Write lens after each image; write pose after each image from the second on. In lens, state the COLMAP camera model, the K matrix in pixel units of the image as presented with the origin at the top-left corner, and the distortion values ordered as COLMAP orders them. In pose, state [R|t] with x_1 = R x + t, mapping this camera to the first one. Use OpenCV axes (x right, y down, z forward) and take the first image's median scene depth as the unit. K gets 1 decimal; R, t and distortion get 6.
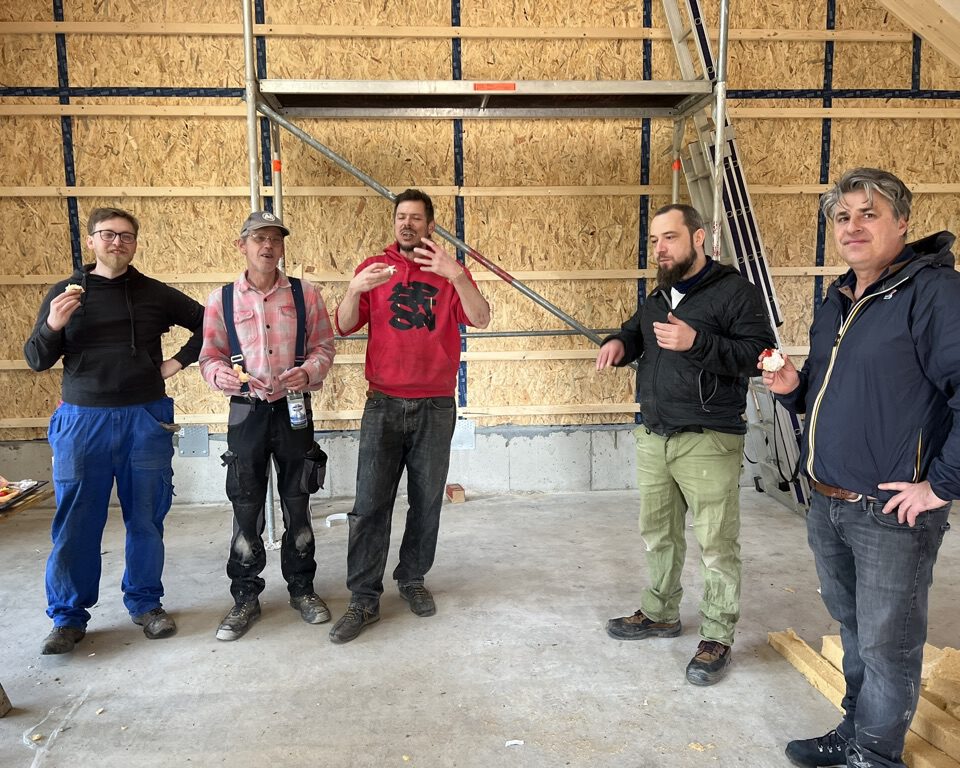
lens RADIAL K [[760.4, 0, 481.5], [0, 760.4, 383.6], [0, 0, 1]] dist [0.062489, -0.069537]
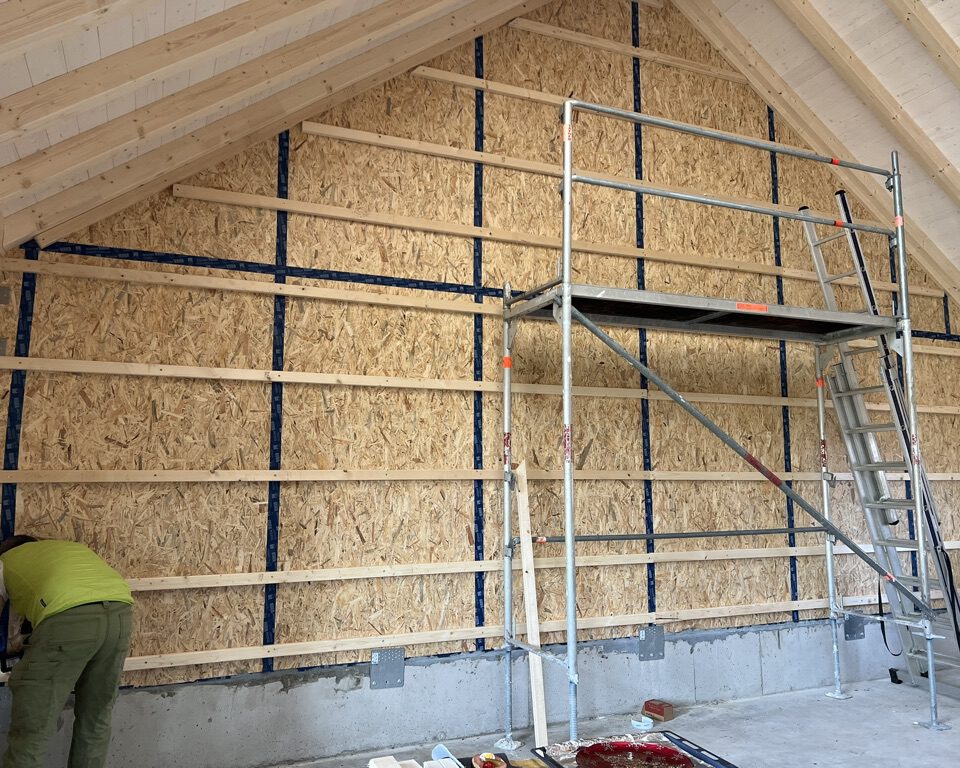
lens RADIAL K [[760.4, 0, 476.8], [0, 760.4, 386.7], [0, 0, 1]] dist [0.062489, -0.069537]
pose [[0.944594, 0.050575, 0.324321, -0.590234], [0.028859, 0.971436, -0.235540, -0.025250], [-0.326969, 0.231850, 0.916153, 0.126367]]
